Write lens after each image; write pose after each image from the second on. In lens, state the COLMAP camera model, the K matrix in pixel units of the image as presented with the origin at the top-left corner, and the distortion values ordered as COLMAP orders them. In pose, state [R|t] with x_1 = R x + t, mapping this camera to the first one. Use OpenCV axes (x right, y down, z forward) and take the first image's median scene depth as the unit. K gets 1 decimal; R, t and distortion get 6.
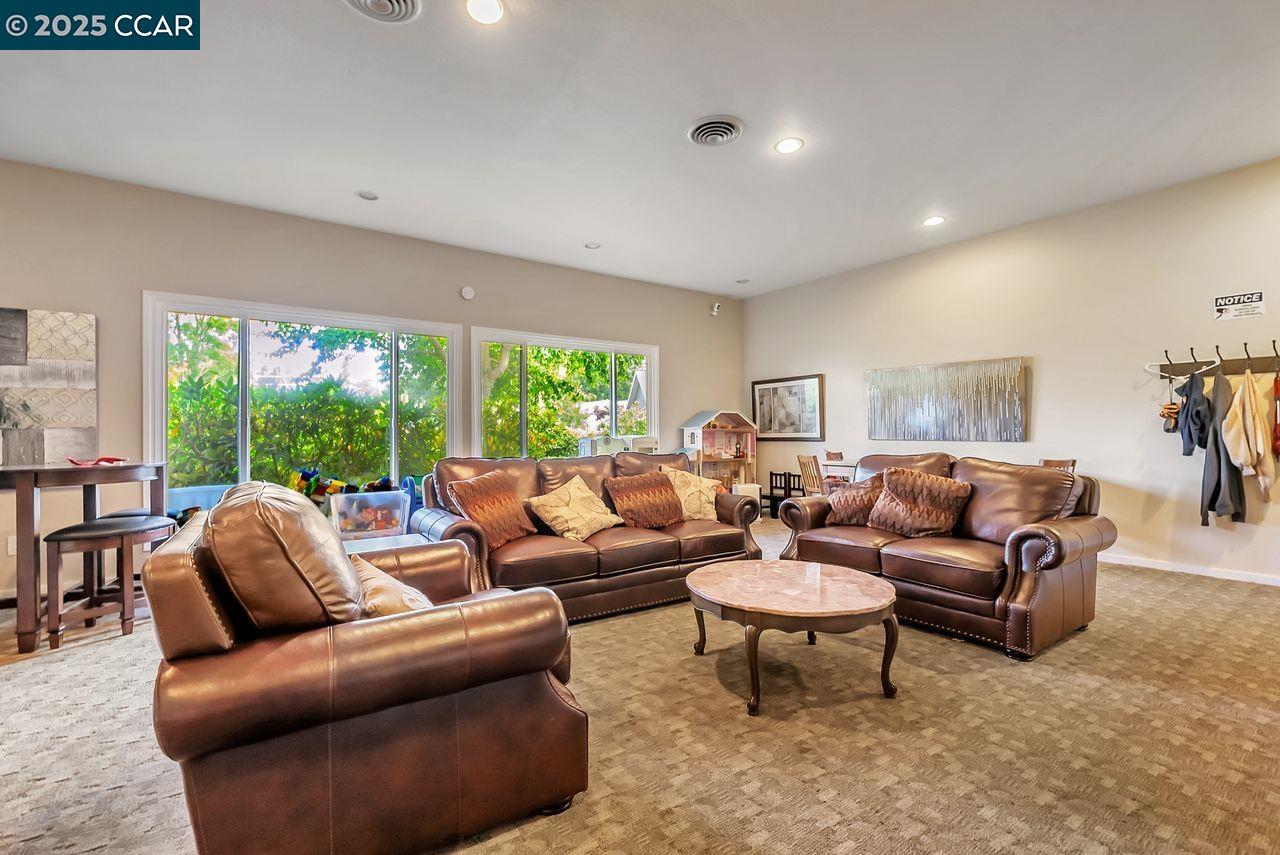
lens RADIAL K [[579.7, 0, 639.0], [0, 579.7, 436.0], [0, 0, 1]] dist [-0.010062, 0.000382]
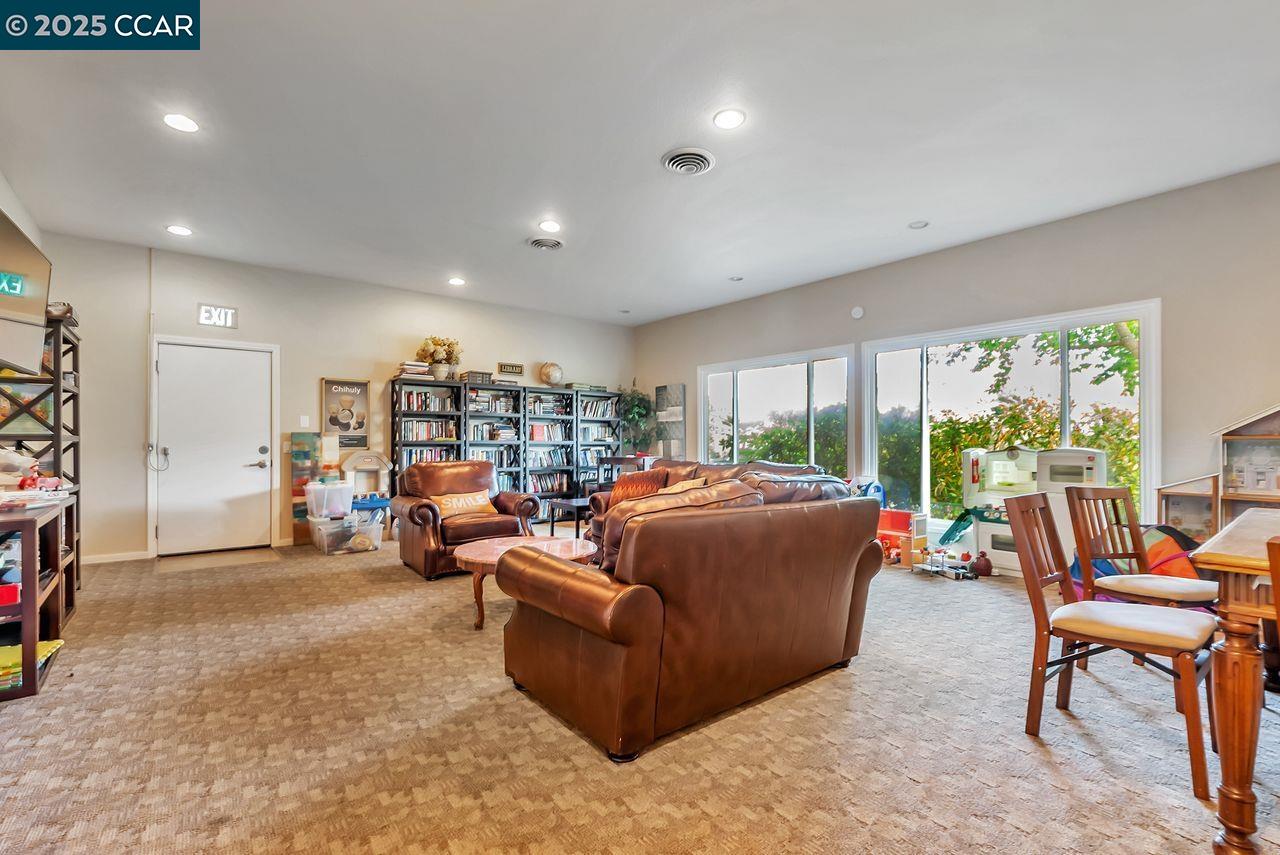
lens RADIAL K [[579.7, 0, 639.0], [0, 579.7, 436.0], [0, 0, 1]] dist [-0.010062, 0.000382]
pose [[0.034261, -0.010051, -0.999362, 1.760690], [-0.000391, 0.999949, -0.010071, -0.014010], [0.999413, 0.000735, 0.034256, 1.257024]]
